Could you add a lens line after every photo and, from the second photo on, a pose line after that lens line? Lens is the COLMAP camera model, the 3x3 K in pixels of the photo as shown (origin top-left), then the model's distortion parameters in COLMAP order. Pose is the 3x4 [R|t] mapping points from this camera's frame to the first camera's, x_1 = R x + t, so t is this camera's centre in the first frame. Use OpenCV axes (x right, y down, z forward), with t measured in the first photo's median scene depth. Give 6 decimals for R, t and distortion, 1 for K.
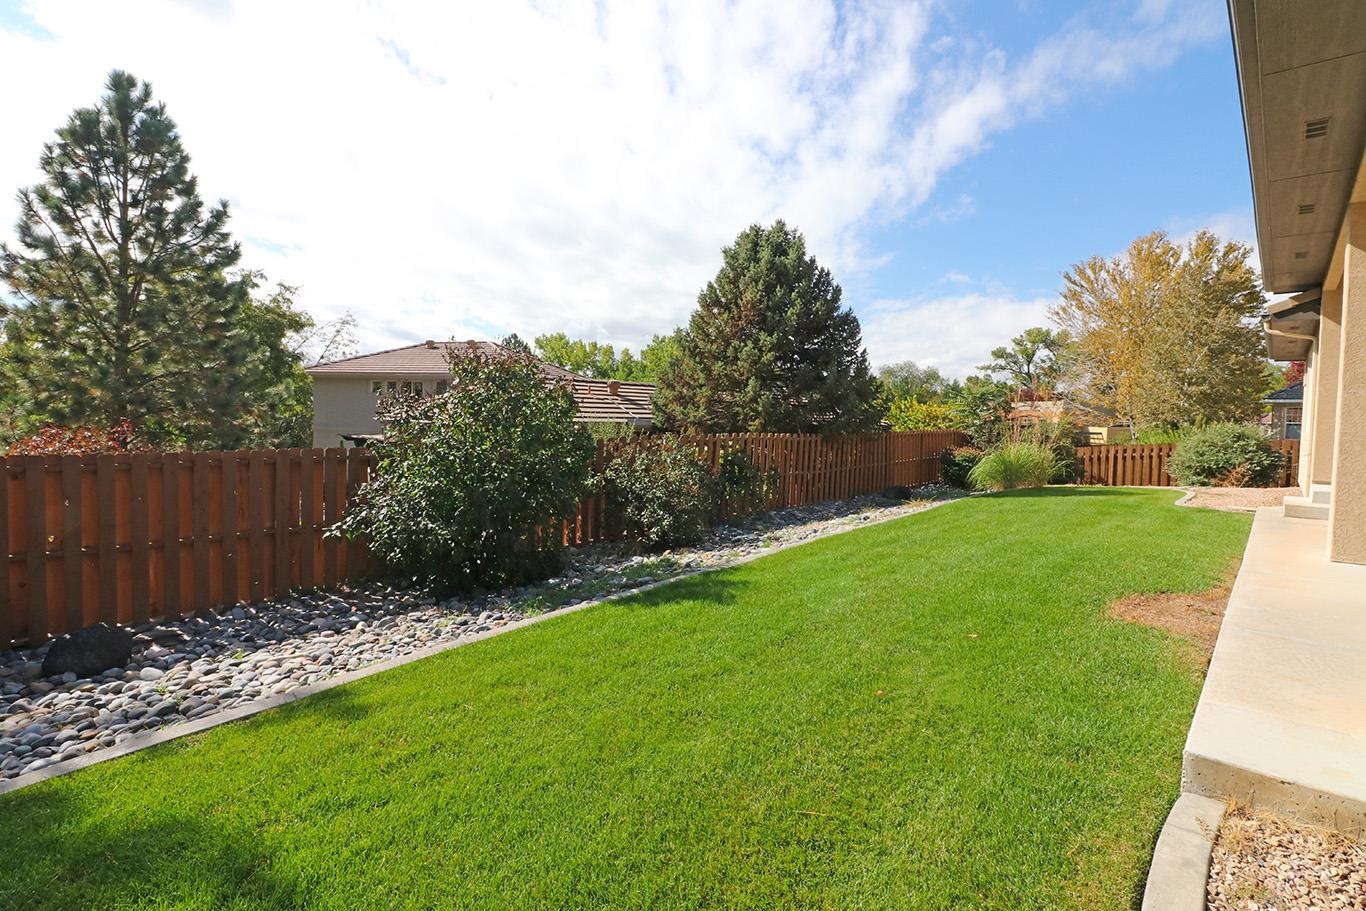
lens RADIAL K [[629.0, 0, 679.3], [0, 629.0, 448.6], [0, 0, 1]] dist [-0.000966, -0.012604]
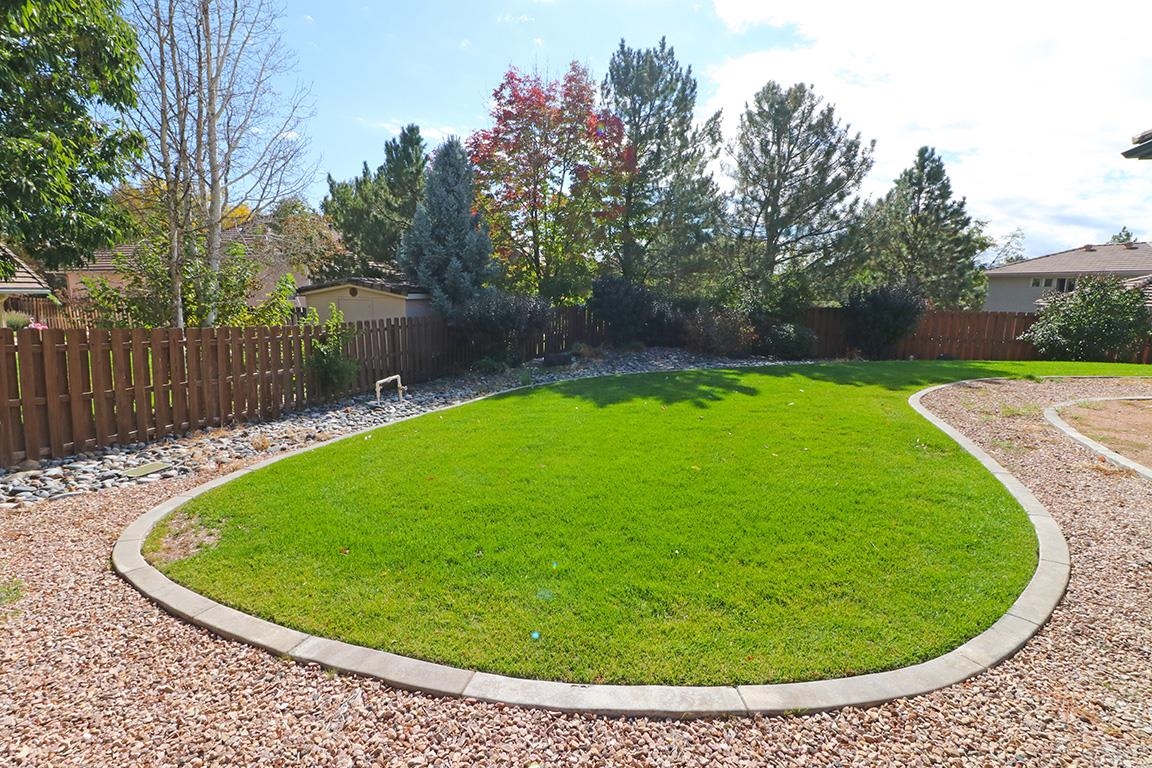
lens RADIAL K [[530.4, 0, 572.9], [0, 530.4, 378.2], [0, 0, 1]] dist [-0.000966, -0.012604]
pose [[0.406634, 0.129085, -0.904426, 0.425152], [-0.048731, 0.991623, 0.119621, 0.058036], [0.912291, -0.004569, 0.409518, -0.956267]]
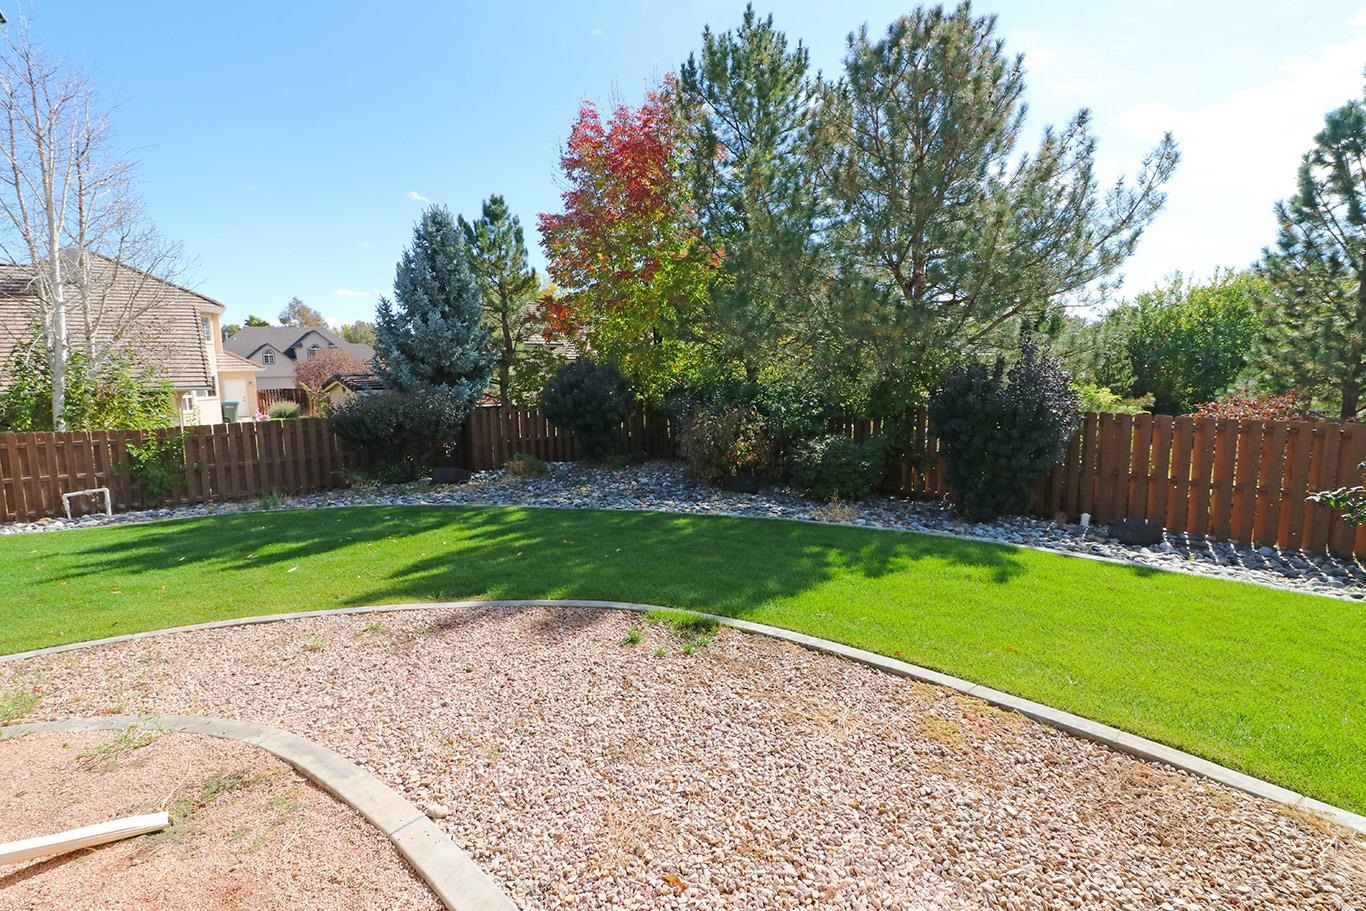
lens RADIAL K [[629.0, 0, 679.3], [0, 629.0, 448.6], [0, 0, 1]] dist [-0.000966, -0.012604]
pose [[-0.135621, 0.097998, -0.985902, 0.330421], [-0.037690, 0.993866, 0.103974, -0.010899], [0.990044, 0.051260, -0.131096, -0.004650]]
